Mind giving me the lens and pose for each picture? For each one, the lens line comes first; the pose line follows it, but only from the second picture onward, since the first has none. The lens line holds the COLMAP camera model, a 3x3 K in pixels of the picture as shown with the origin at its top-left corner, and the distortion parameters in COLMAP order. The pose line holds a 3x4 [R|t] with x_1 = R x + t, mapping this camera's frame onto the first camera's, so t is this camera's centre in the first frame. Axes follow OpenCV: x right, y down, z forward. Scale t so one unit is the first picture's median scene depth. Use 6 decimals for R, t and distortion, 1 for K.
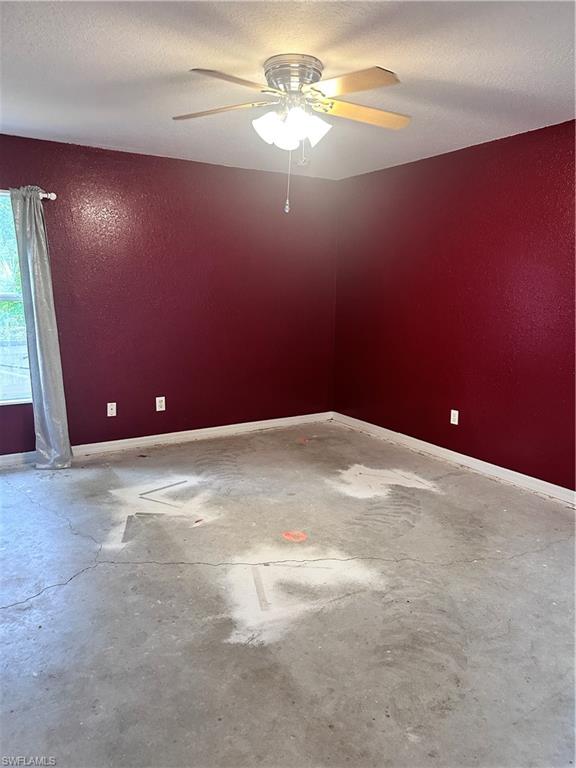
lens RADIAL K [[531.5, 0, 288.0], [0, 531.5, 384.1], [0, 0, 1]] dist [0.049270, -0.069052]
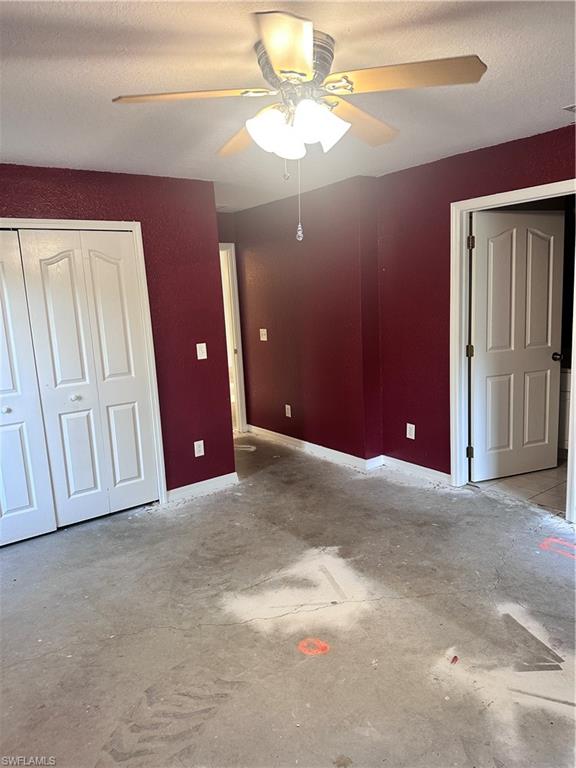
lens RADIAL K [[531.5, 0, 288.0], [0, 531.5, 383.3], [0, 0, 1]] dist [0.049270, -0.069052]
pose [[-0.995571, 0.053678, -0.077184, 0.113224], [0.024657, 0.941324, 0.336603, -0.435061], [0.090724, 0.333209, -0.938478, 2.006355]]
